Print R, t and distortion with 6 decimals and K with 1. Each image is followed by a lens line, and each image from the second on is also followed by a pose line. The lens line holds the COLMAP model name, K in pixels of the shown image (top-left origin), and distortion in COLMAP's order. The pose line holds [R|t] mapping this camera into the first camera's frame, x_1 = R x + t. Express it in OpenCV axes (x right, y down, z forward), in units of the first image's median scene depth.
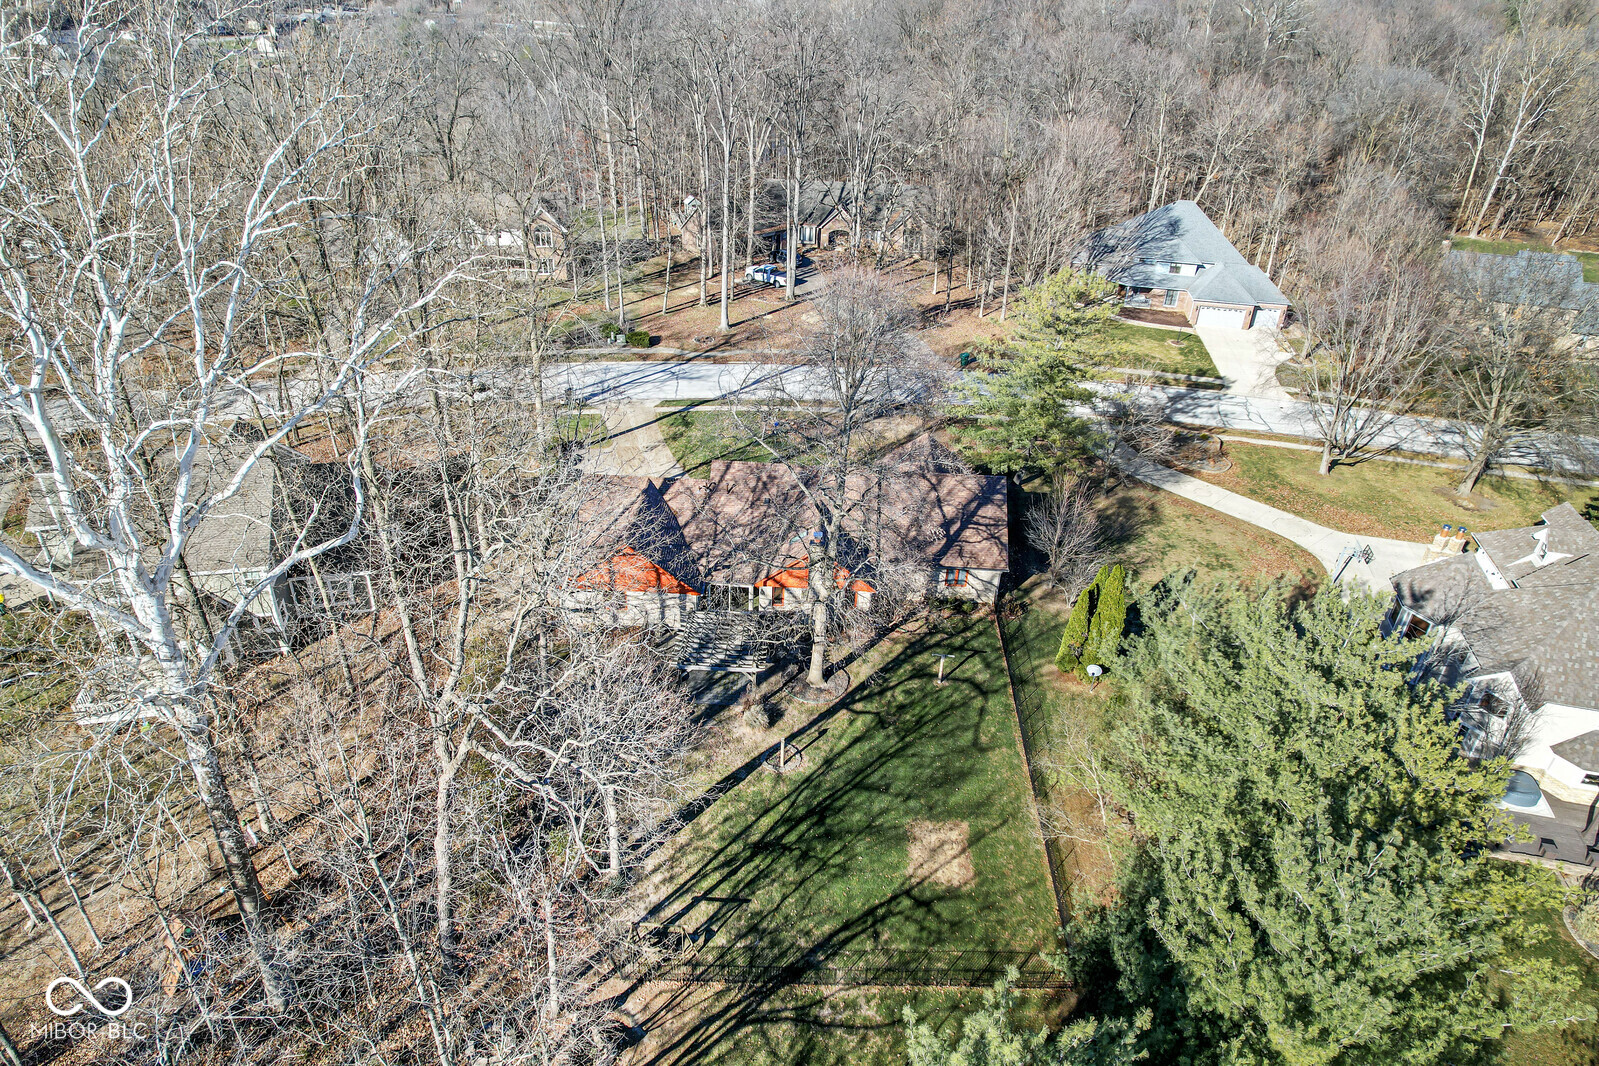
lens RADIAL K [[1028.6, 0, 797.8], [0, 1028.6, 538.2], [0, 0, 1]] dist [-0.084160, 0.072433]
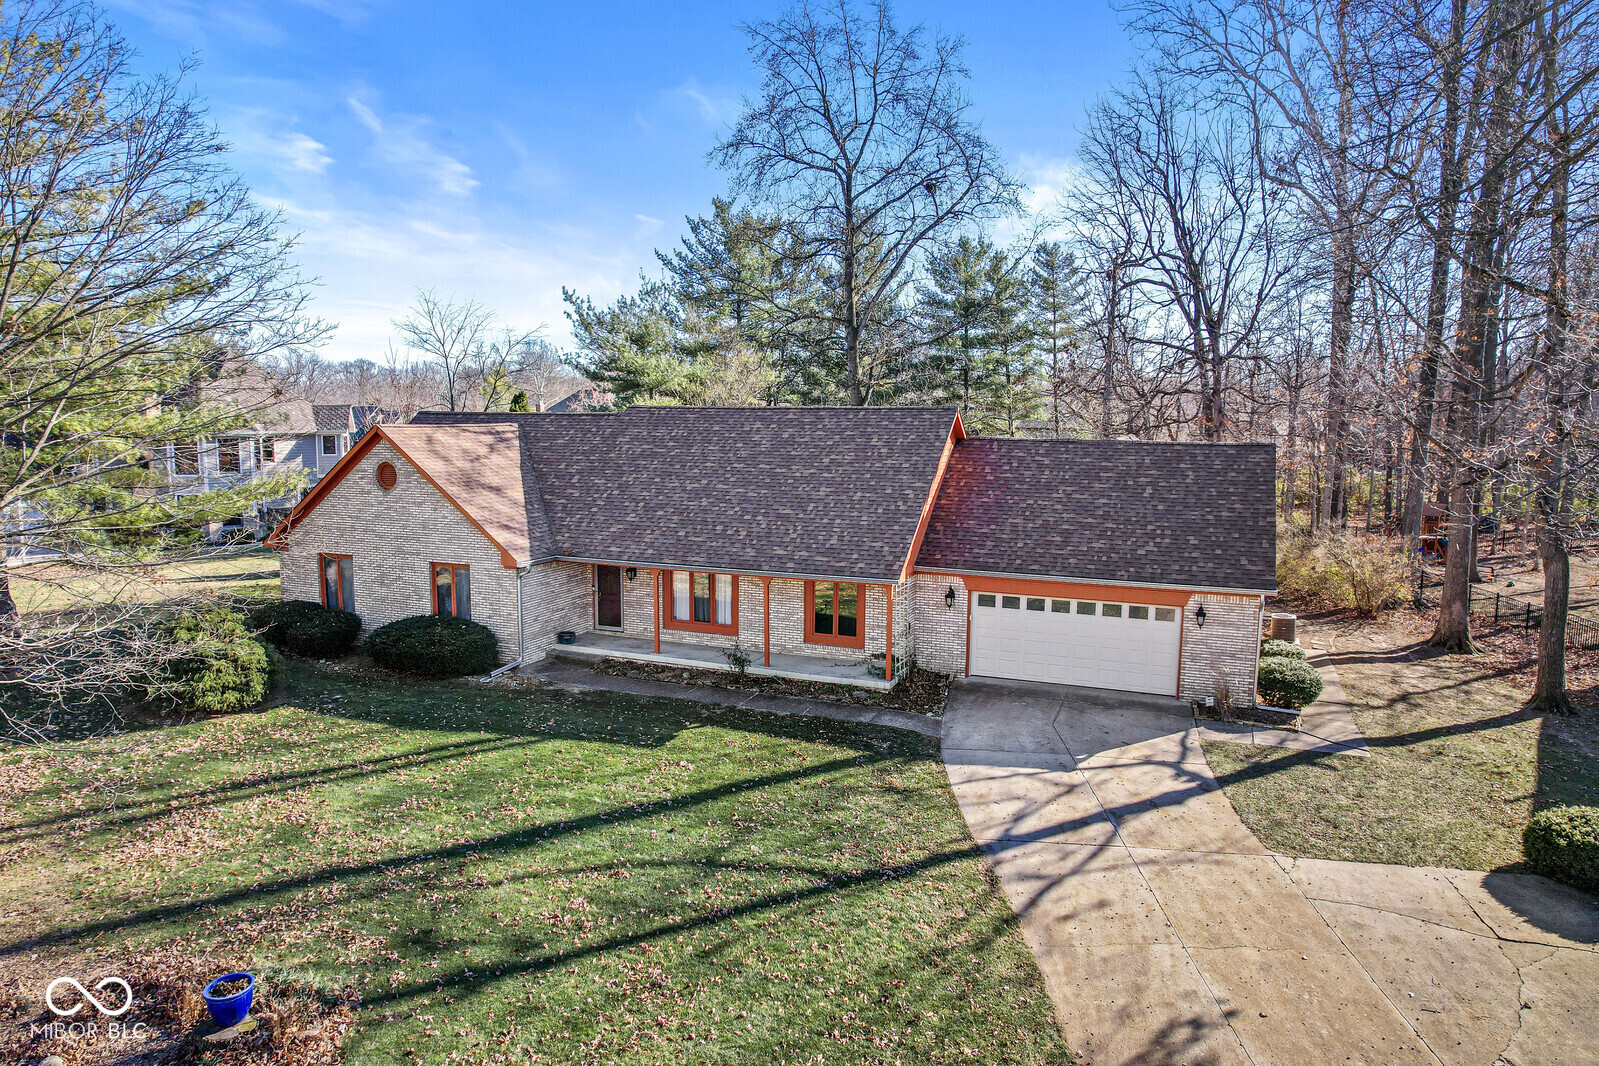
lens RADIAL K [[1028.6, 0, 797.8], [0, 1028.6, 538.2], [0, 0, 1]] dist [-0.084160, 0.072433]
pose [[-0.938639, -0.089749, 0.333019, -0.172349], [0.138605, 0.785996, 0.602494, -0.313352], [-0.315825, 0.611683, -0.725327, 1.417652]]
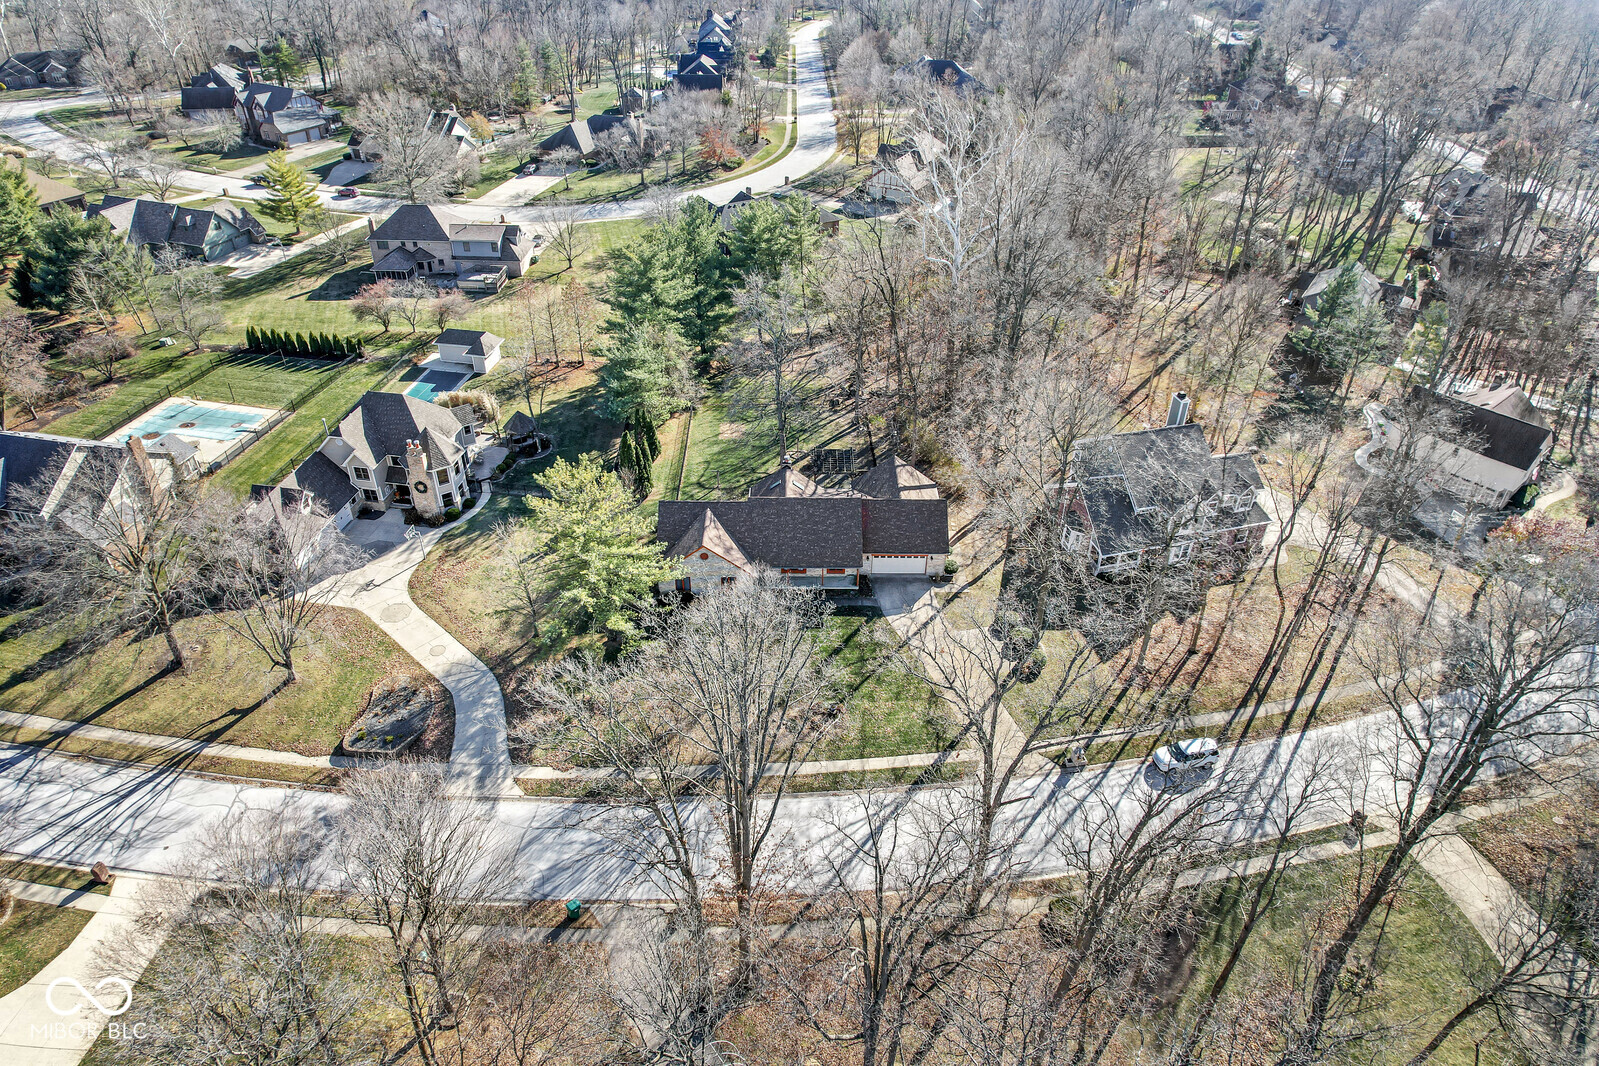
lens RADIAL K [[1028.6, 0, 797.8], [0, 1028.6, 538.2], [0, 0, 1]] dist [-0.084160, 0.072433]
pose [[-0.997554, -0.015172, -0.068234, 0.111747], [-0.068565, 0.402234, 0.912966, -1.428662], [0.013594, 0.915411, -0.402290, 1.696622]]
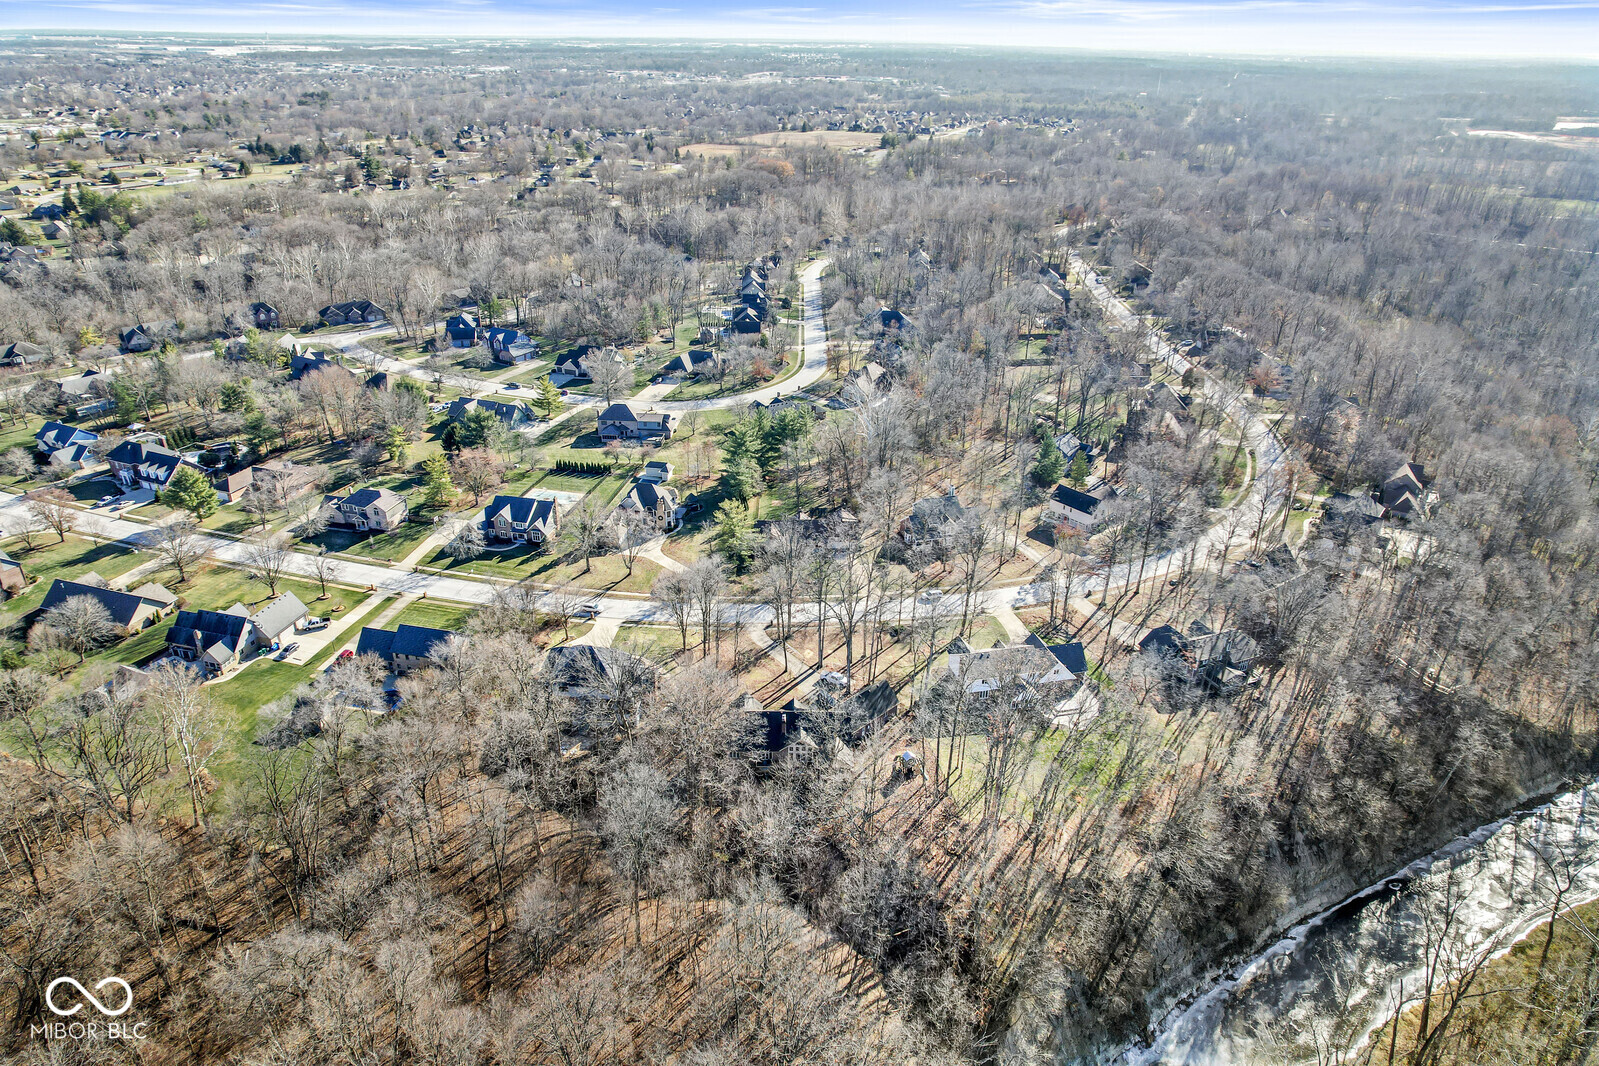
lens RADIAL K [[1028.6, 0, 797.8], [0, 1028.6, 538.2], [0, 0, 1]] dist [-0.084160, 0.072433]
pose [[-0.997782, -0.030340, -0.059251, 0.280164], [-0.066293, 0.533682, 0.843083, -3.542285], [0.006042, 0.845141, -0.534510, 3.324504]]
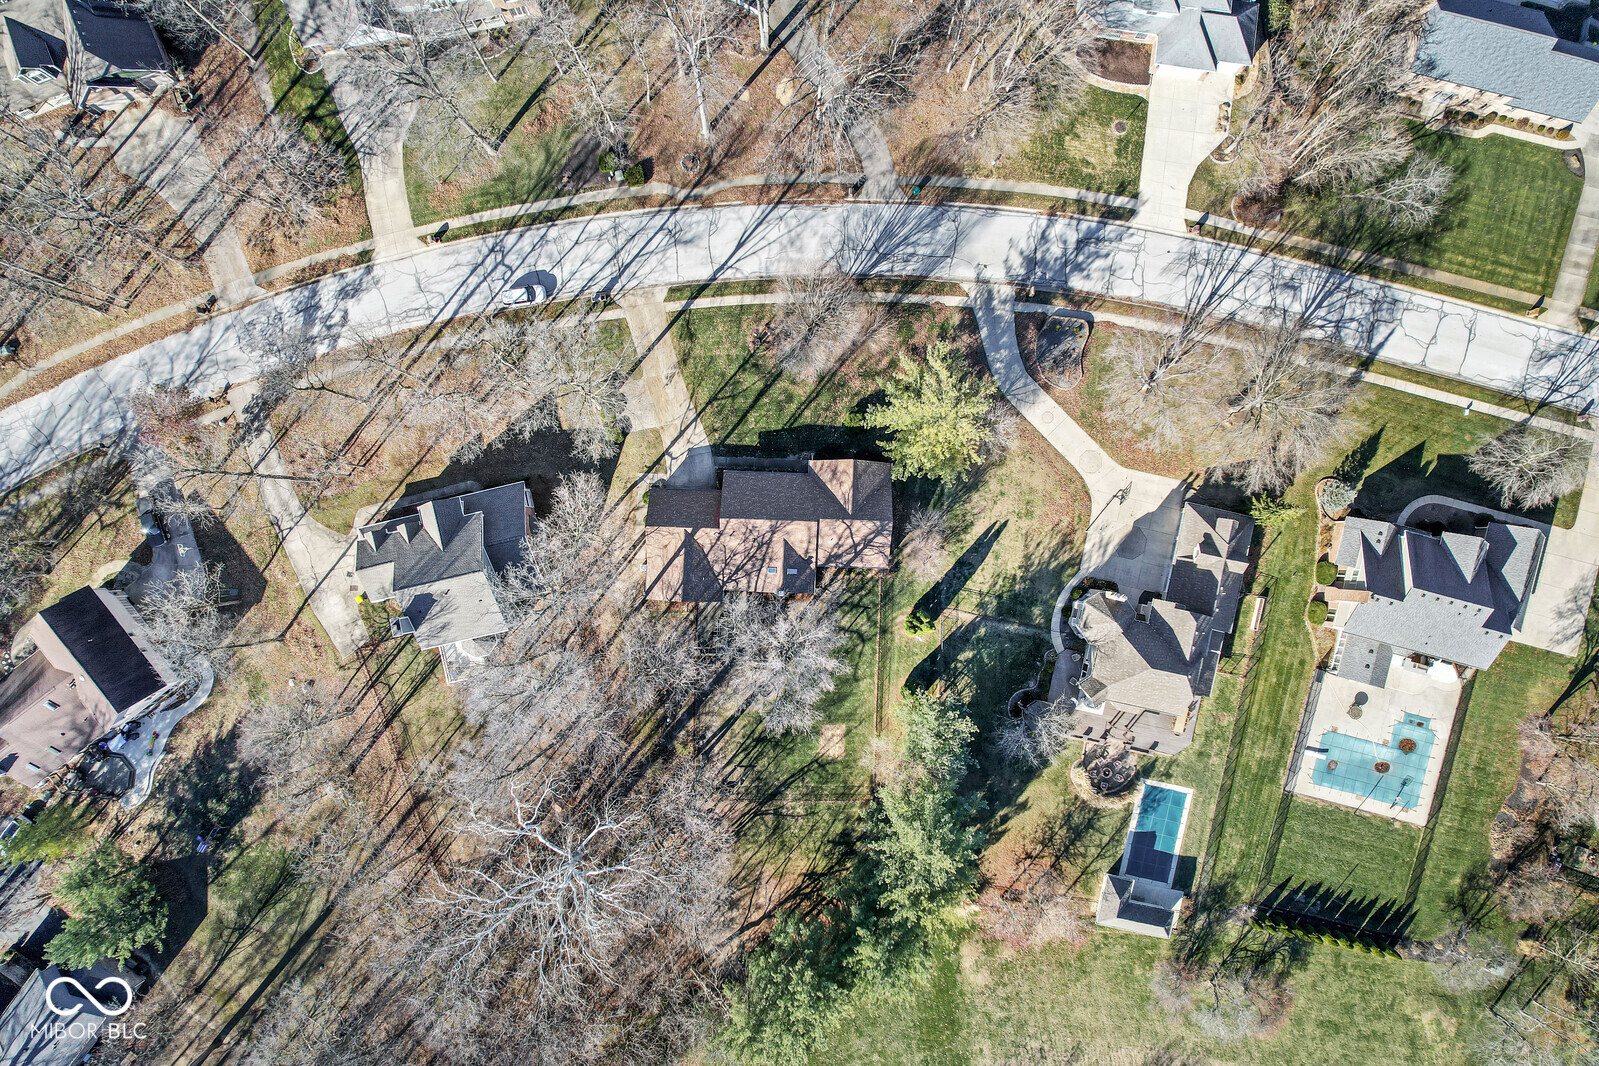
lens RADIAL K [[1028.6, 0, 797.8], [0, 1028.6, 538.2], [0, 0, 1]] dist [-0.084160, 0.072433]
pose [[0.999521, -0.004583, -0.030597, 0.102197], [0.028464, 0.523755, 0.851393, -1.558885], [0.012123, -0.851856, 0.523635, 0.084533]]
